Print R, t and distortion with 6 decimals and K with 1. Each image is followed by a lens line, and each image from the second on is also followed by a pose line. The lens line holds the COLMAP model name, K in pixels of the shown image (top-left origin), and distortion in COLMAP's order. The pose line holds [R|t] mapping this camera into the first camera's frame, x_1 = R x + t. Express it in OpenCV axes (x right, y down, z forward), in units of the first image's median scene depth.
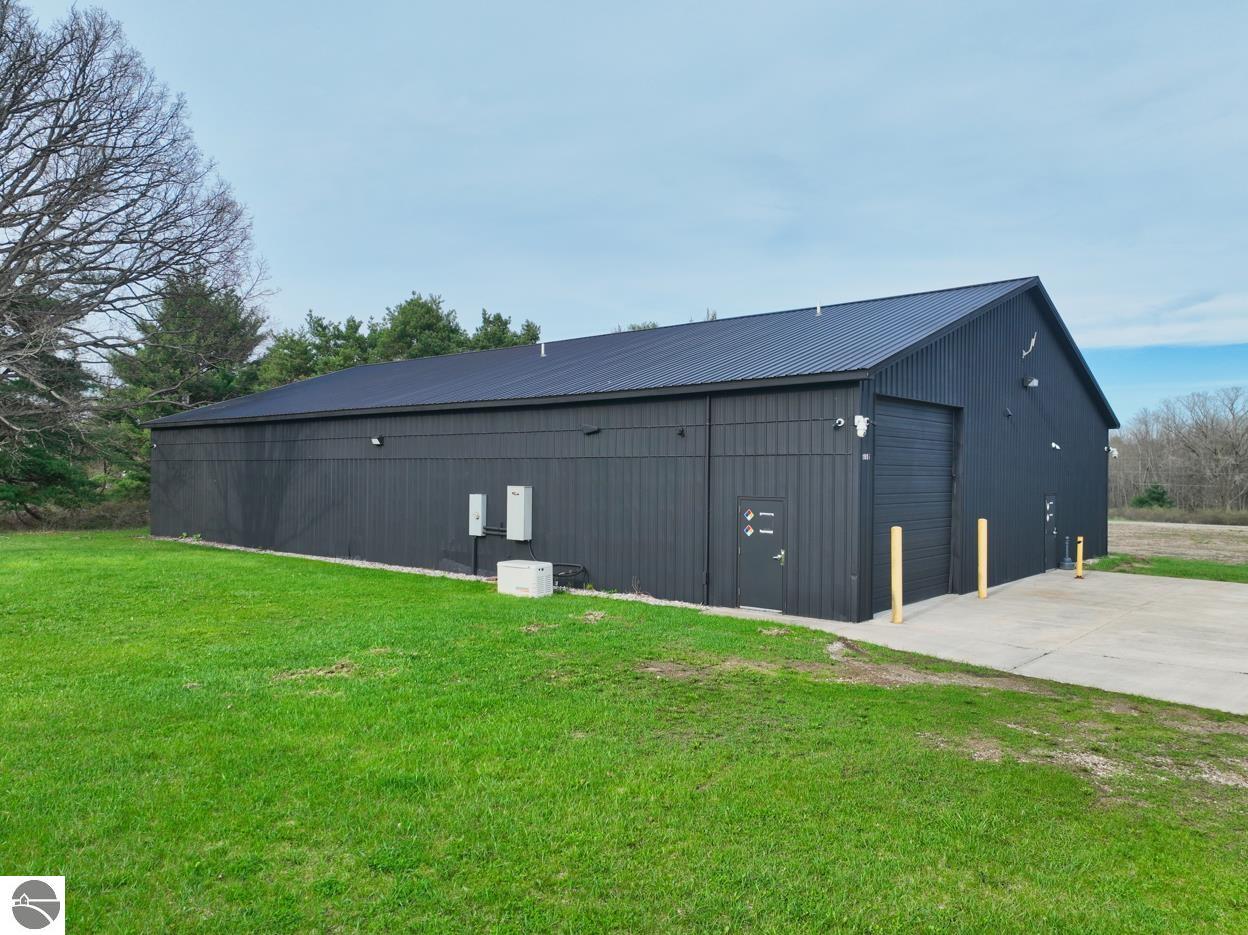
lens RADIAL K [[880.9, 0, 624.4], [0, 880.9, 463.6], [0, 0, 1]] dist [0.000855, 0.017946]
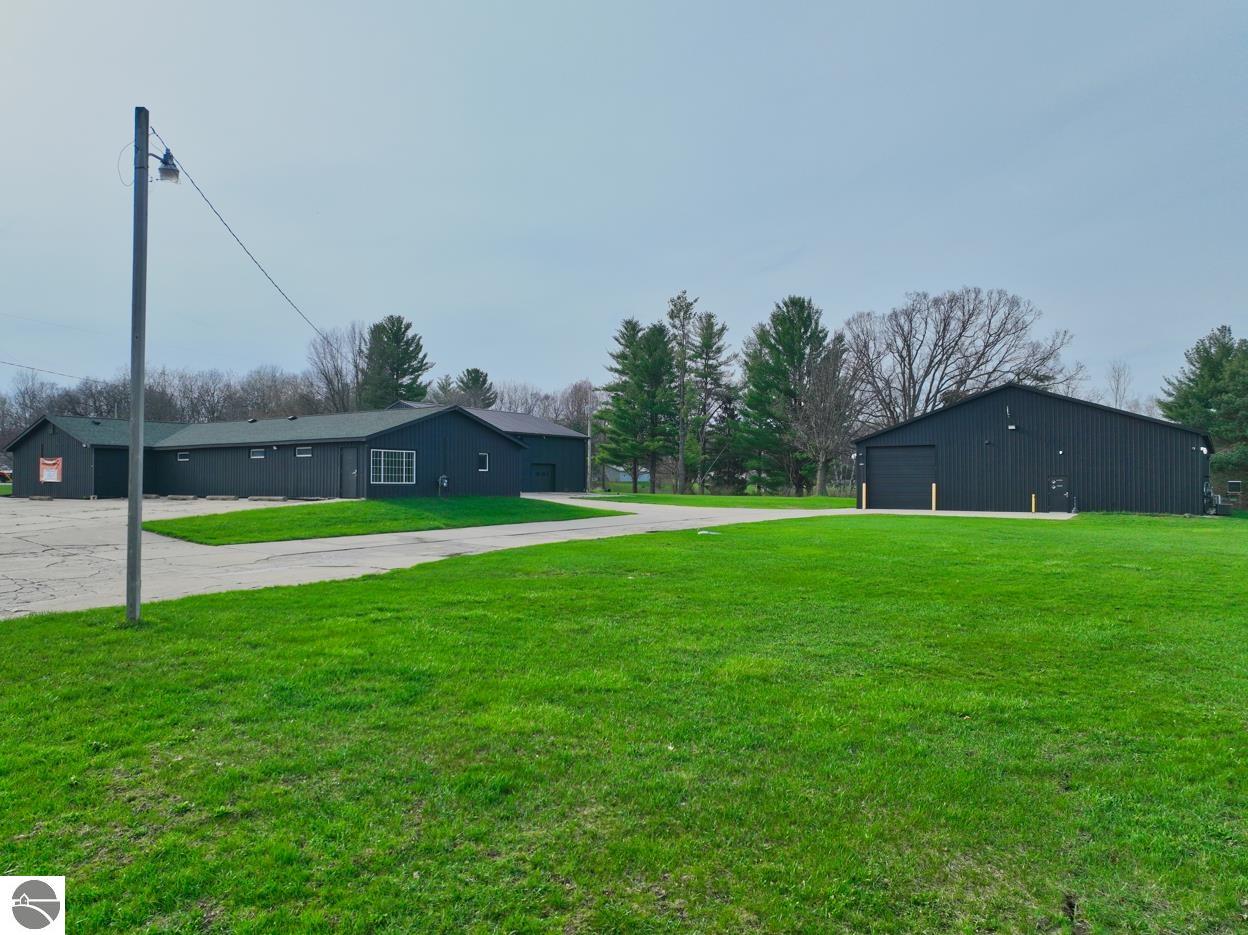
lens RADIAL K [[880.9, 0, 624.4], [0, 880.9, 463.6], [0, 0, 1]] dist [0.000855, 0.017946]
pose [[0.097423, -0.033305, -0.994686, 0.995856], [0.012470, 0.999402, -0.032241, 0.024847], [0.995165, -0.009262, 0.097780, -0.087898]]
